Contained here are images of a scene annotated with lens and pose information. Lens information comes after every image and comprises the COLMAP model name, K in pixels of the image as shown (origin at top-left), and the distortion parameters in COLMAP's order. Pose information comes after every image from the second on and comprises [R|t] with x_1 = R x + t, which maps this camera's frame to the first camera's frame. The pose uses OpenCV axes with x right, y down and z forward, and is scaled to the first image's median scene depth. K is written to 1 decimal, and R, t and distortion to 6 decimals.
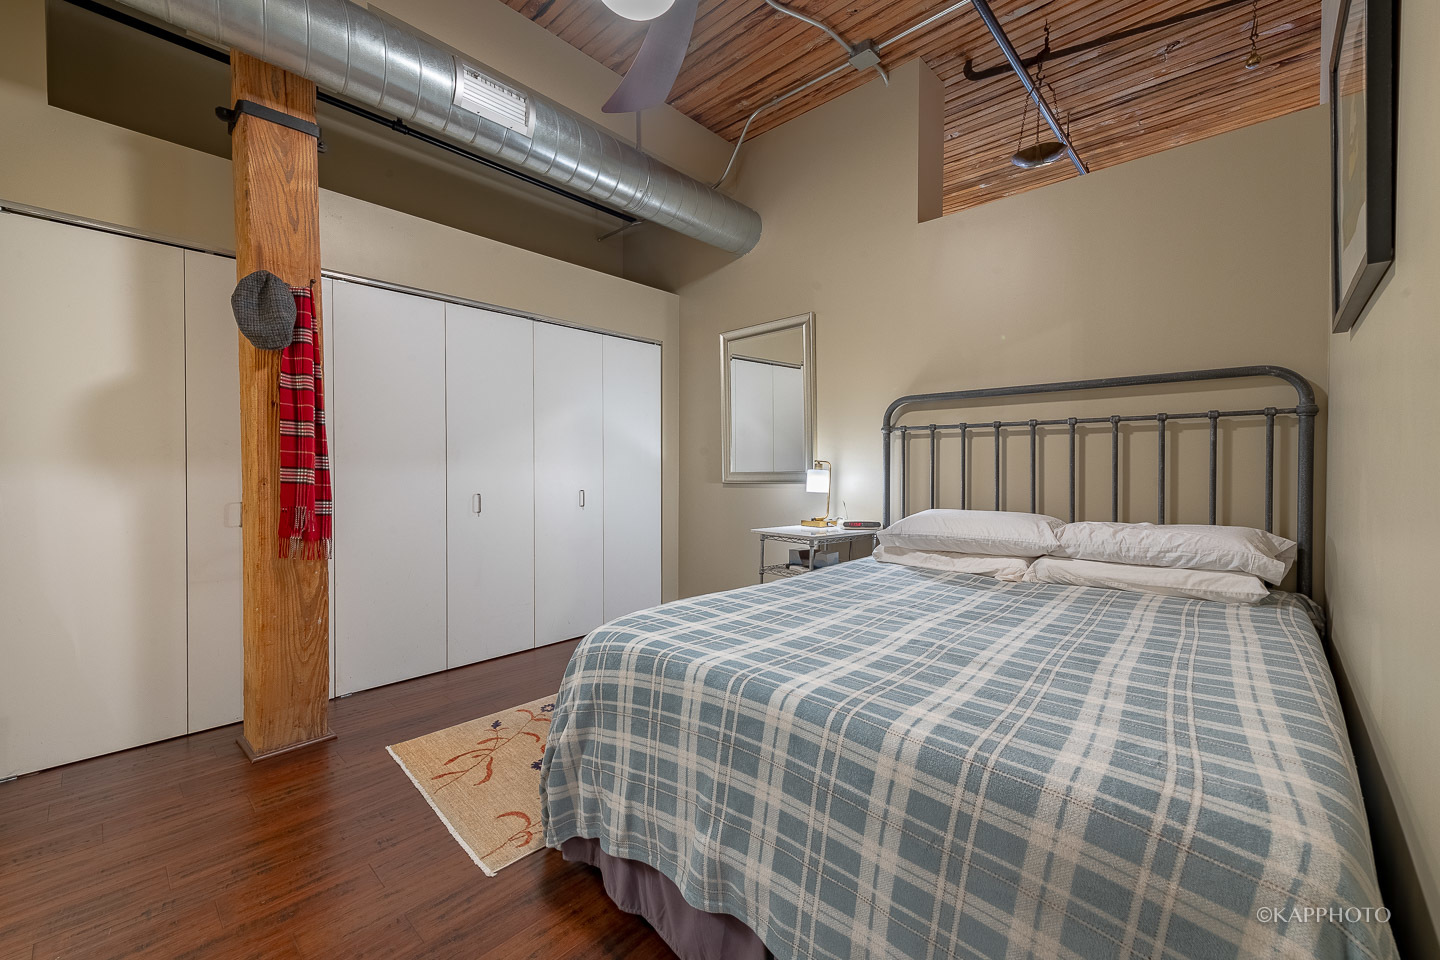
lens RADIAL K [[576.1, 0, 719.7], [0, 576.1, 472.8], [0, 0, 1]] dist [0.015696, -0.006224]
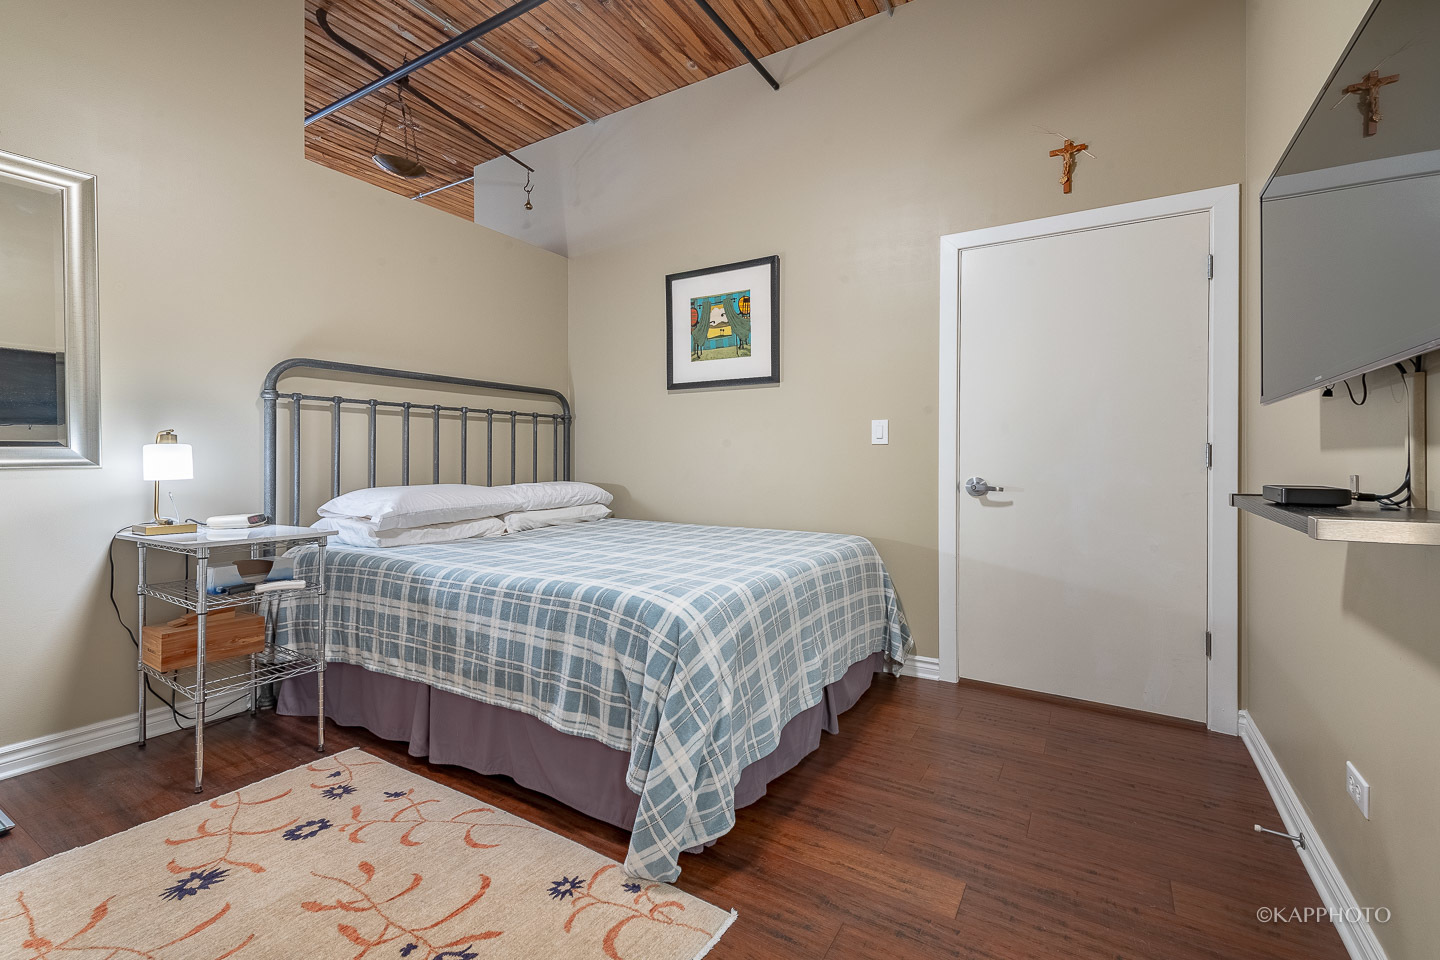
lens RADIAL K [[568.3, 0, 712.3], [0, 568.3, 459.0], [0, 0, 1]] dist [0.015760, -0.006027]
pose [[-0.152085, -0.014872, 0.988255, -0.713269], [-0.002755, 0.999889, 0.014623, -0.001189], [-0.988364, -0.000498, -0.152109, 0.652231]]
